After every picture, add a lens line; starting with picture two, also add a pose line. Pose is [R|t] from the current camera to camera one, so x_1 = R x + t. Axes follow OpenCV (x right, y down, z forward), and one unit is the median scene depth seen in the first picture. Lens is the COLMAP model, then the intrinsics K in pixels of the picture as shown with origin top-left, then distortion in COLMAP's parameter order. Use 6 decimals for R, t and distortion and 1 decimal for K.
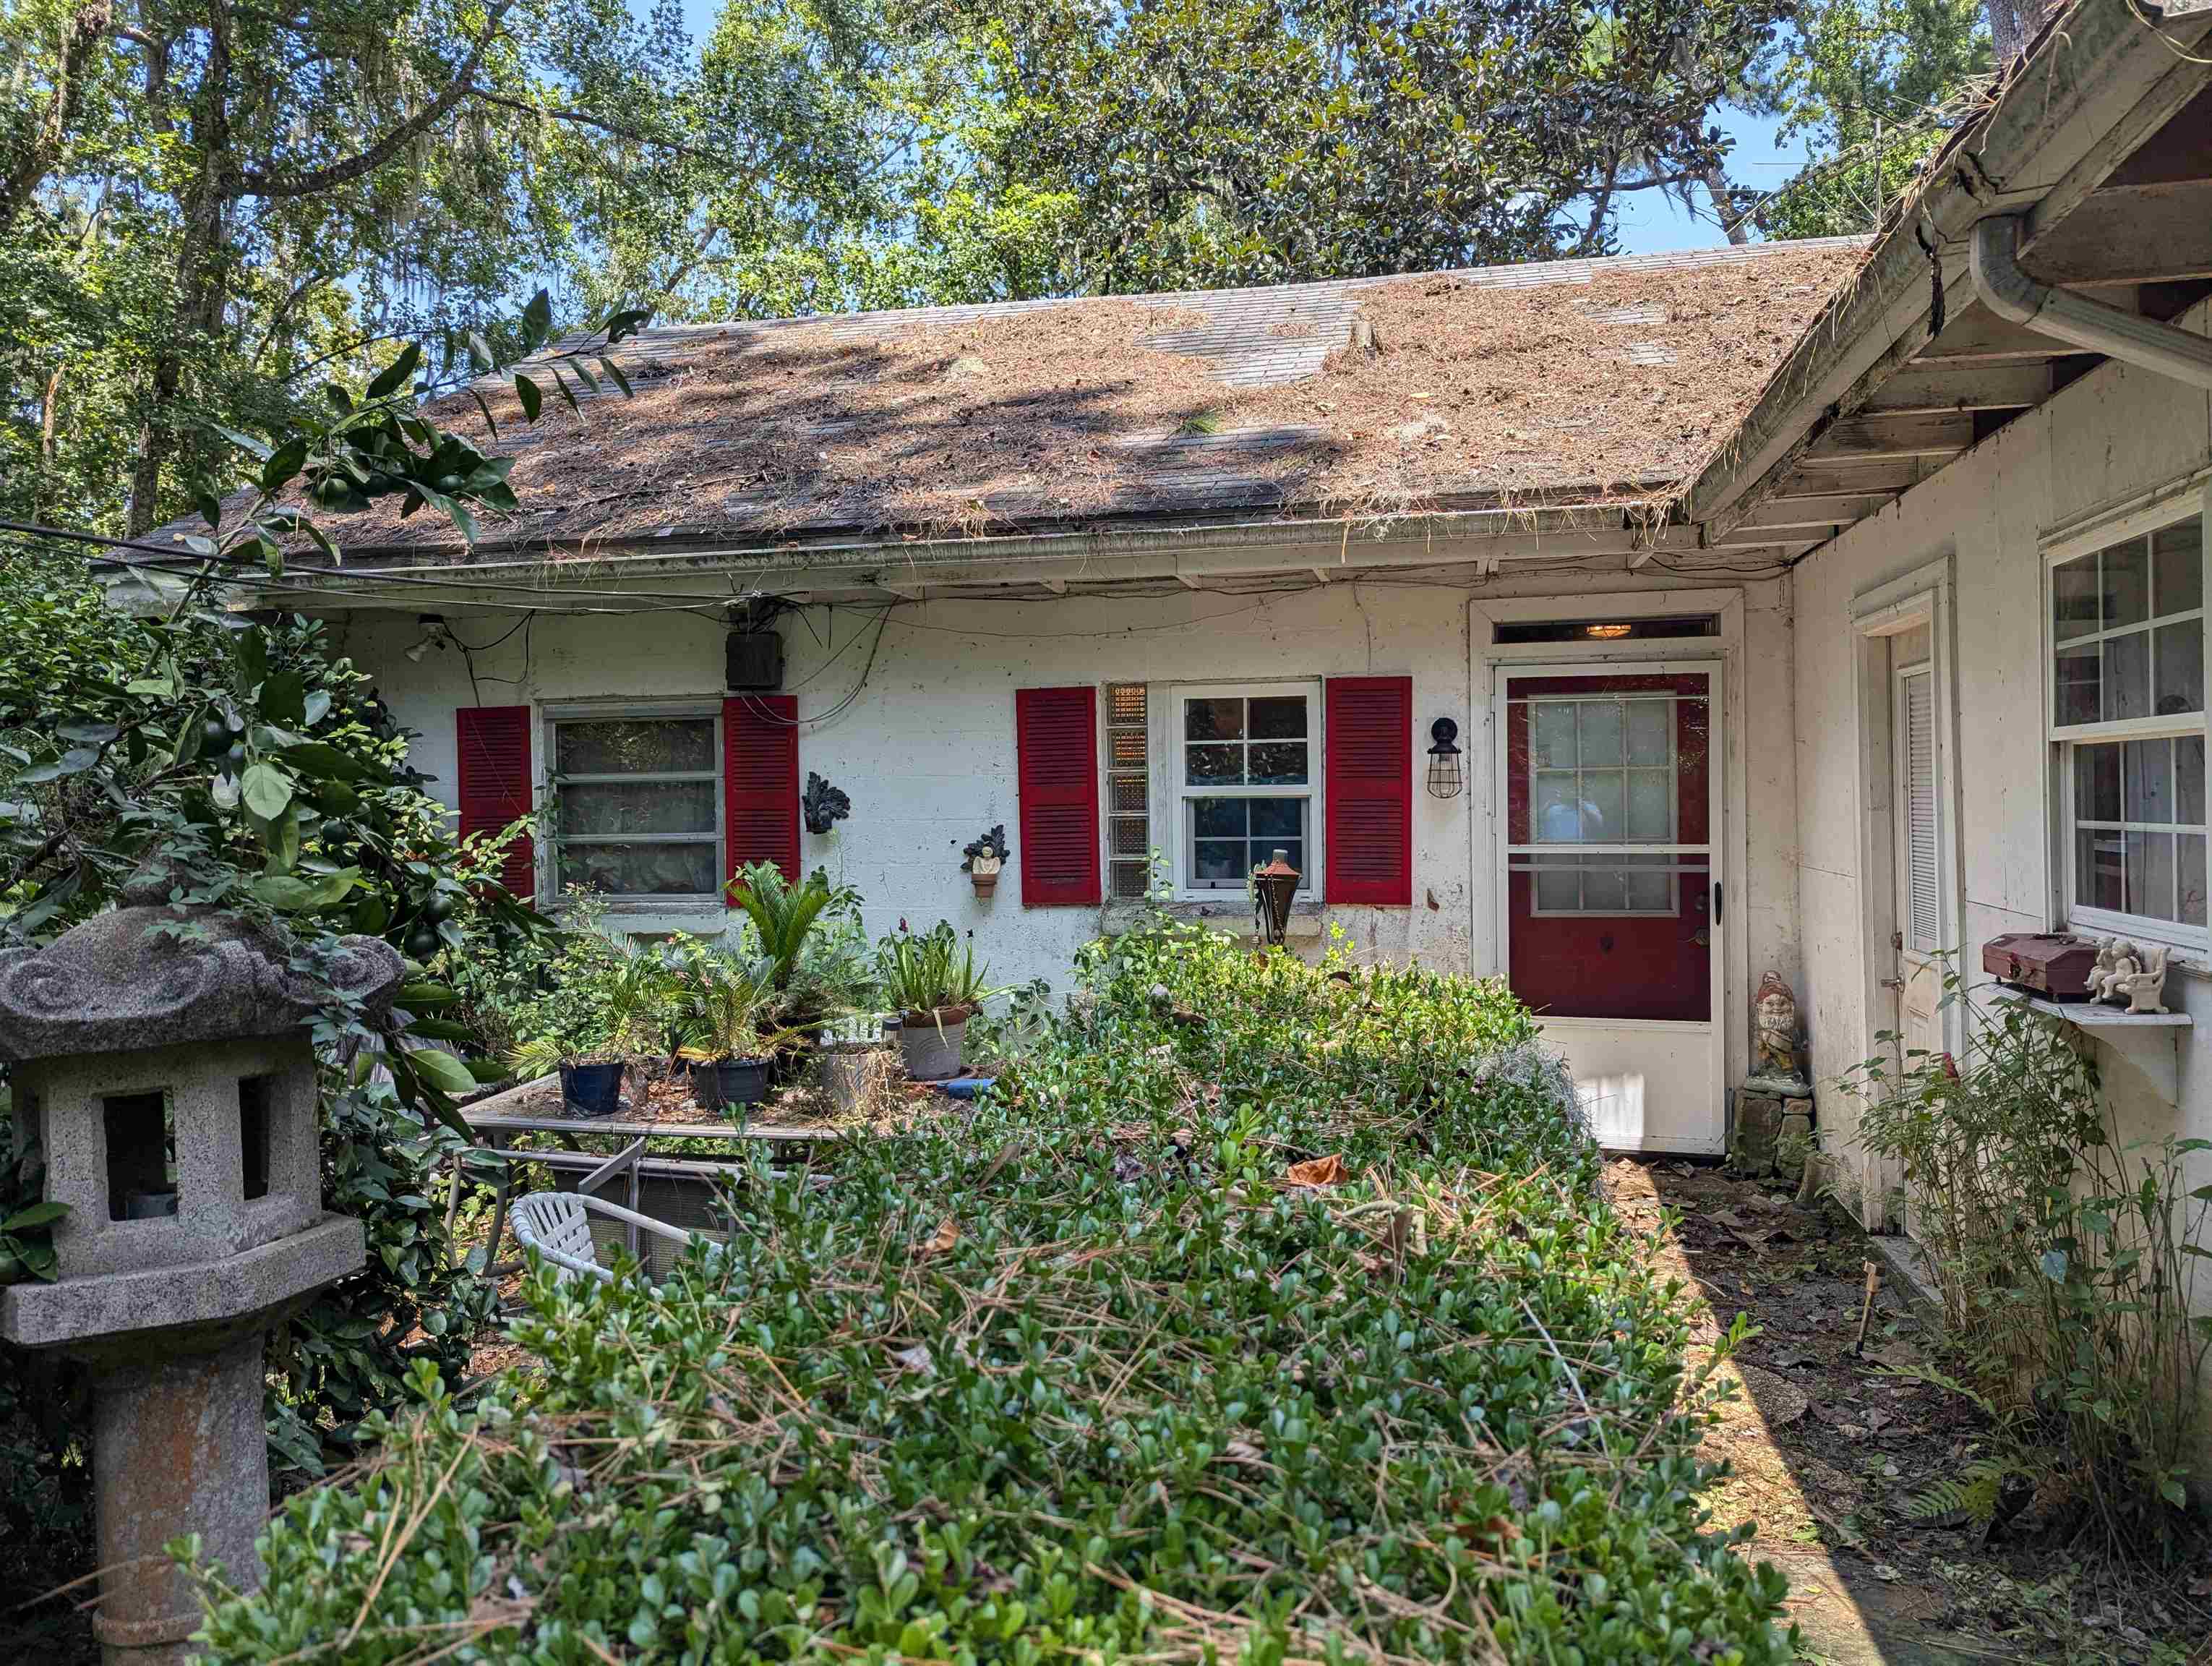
lens RADIAL K [[1548.3, 0, 1115.8], [0, 1548.3, 811.3], [0, 0, 1]] dist [0.039602, -0.035043]
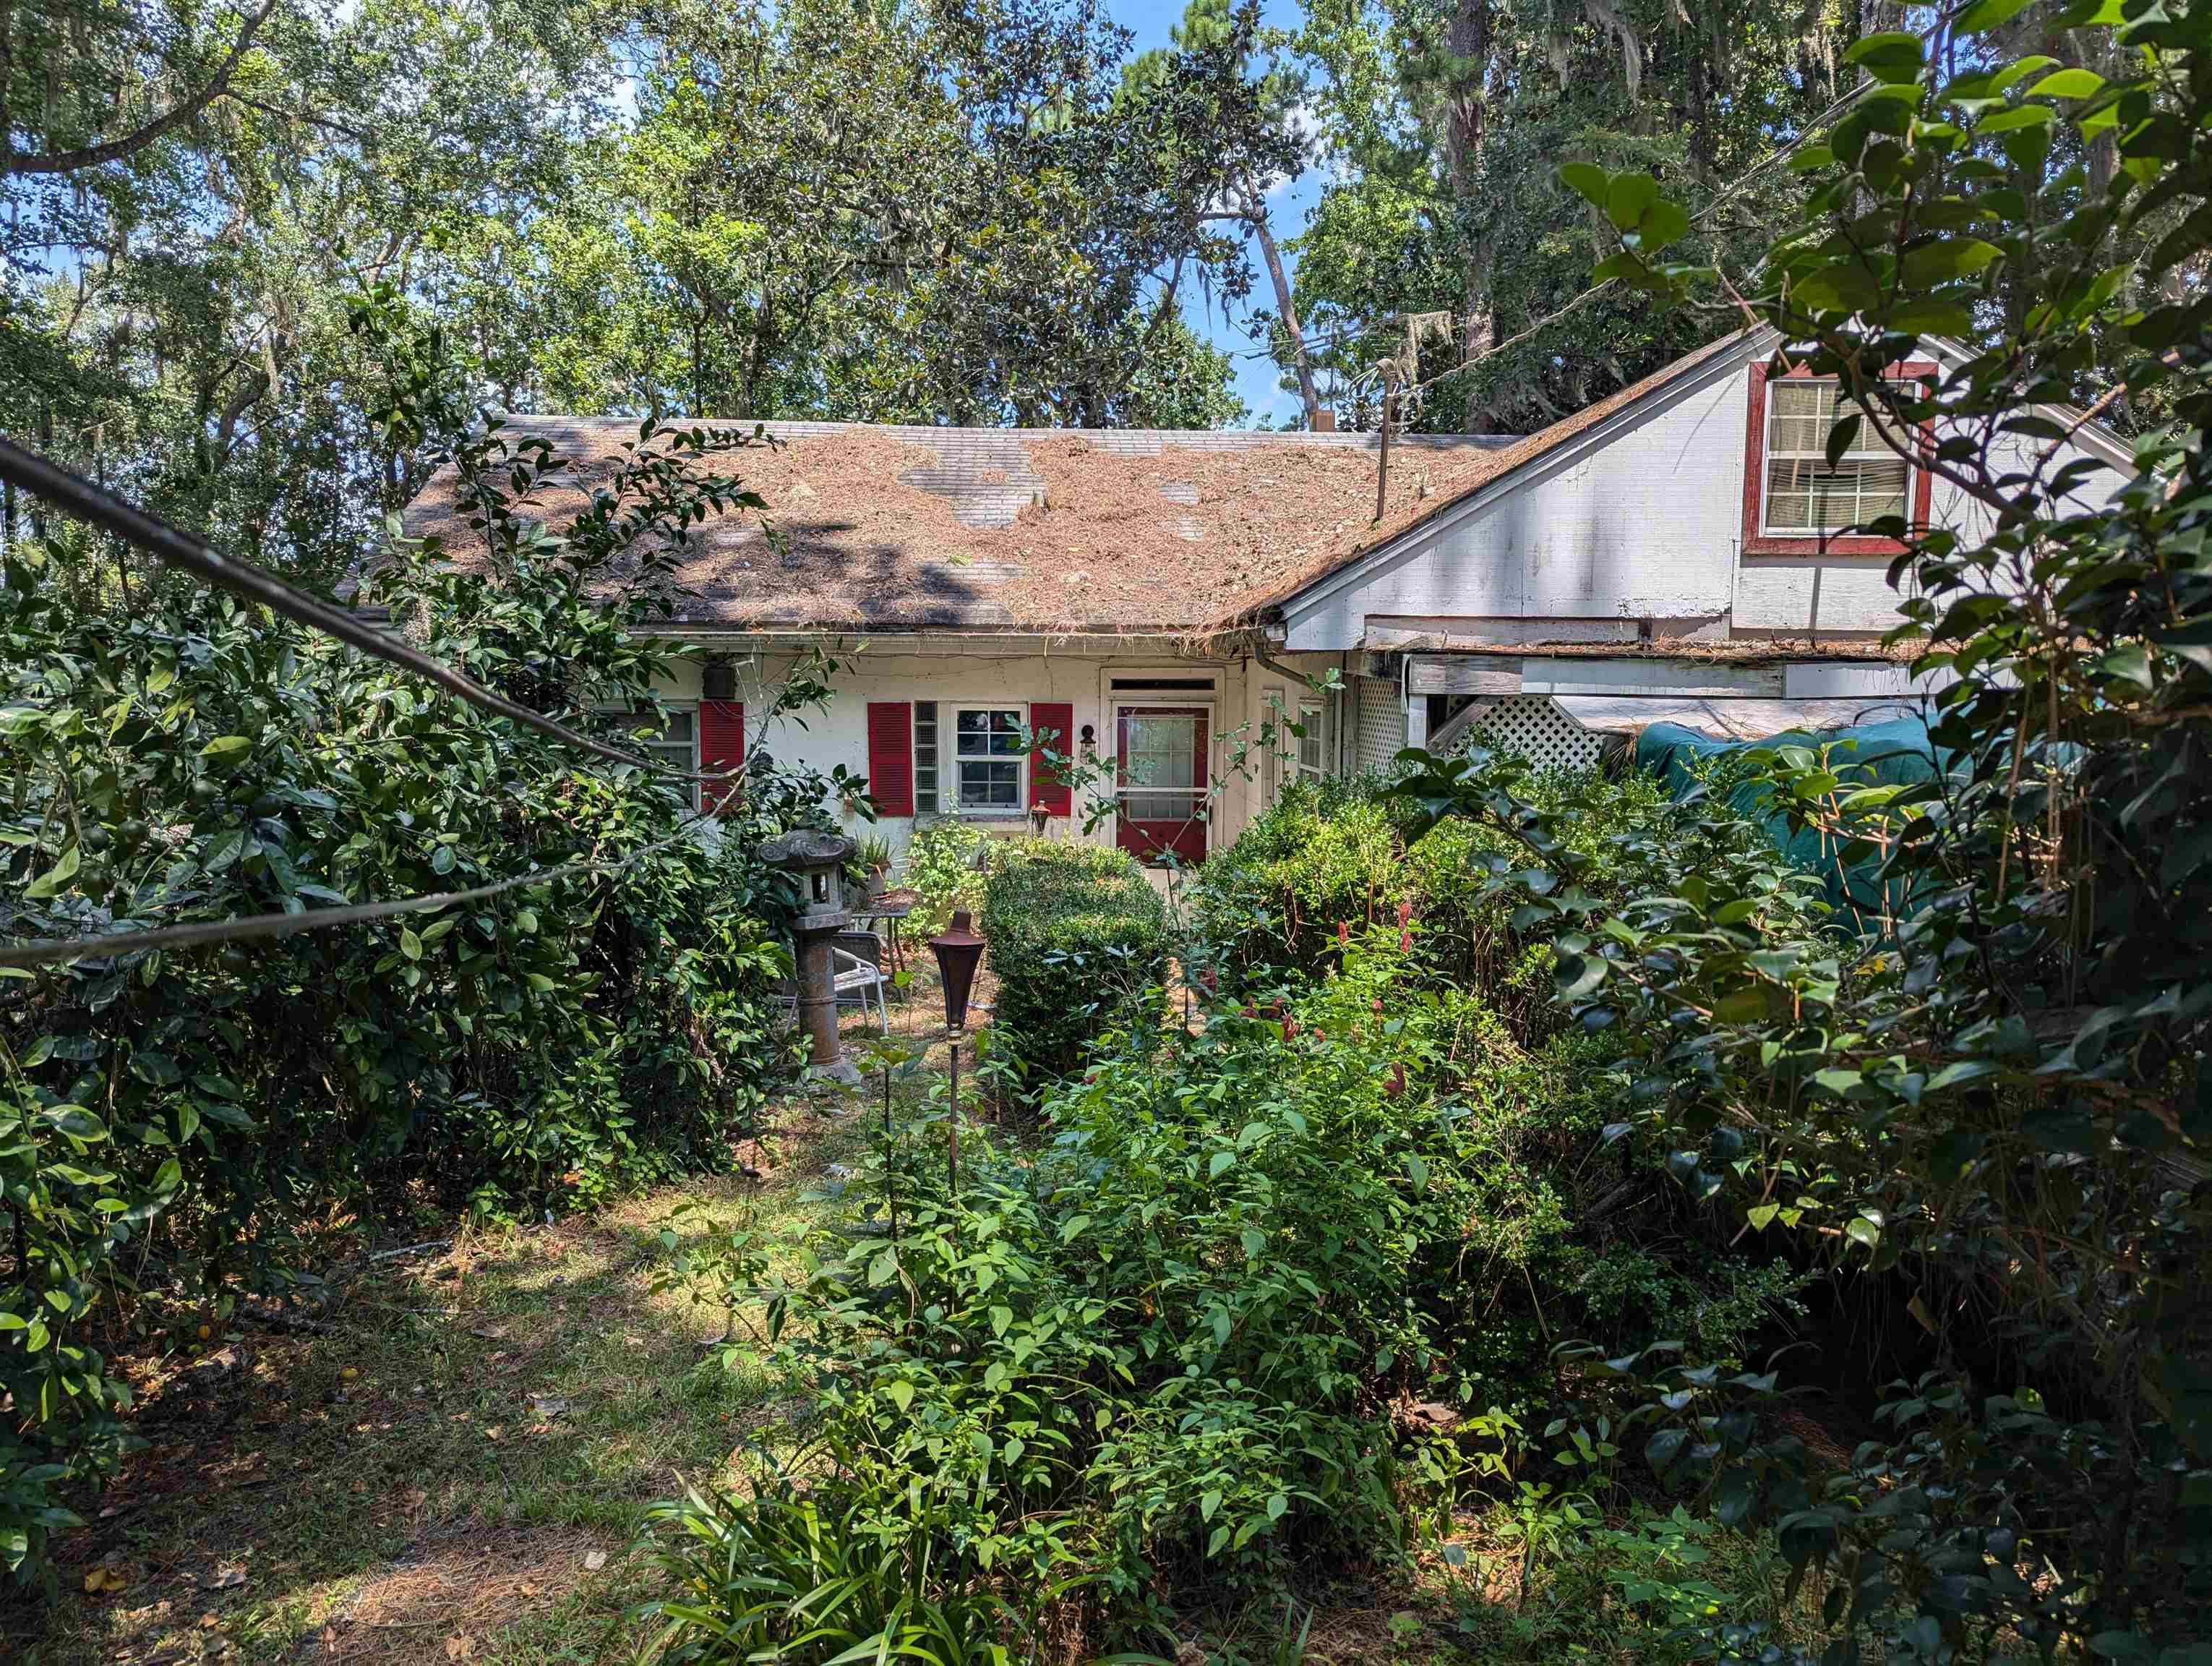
lens RADIAL K [[1548.3, 0, 1104.6], [0, 1548.3, 839.0], [0, 0, 1]] dist [0.039602, -0.035043]
pose [[0.965466, -0.007794, 0.260411, -0.287807], [-0.015766, 0.995973, 0.088258, -0.087124], [-0.260050, -0.089315, 0.961456, -0.945662]]
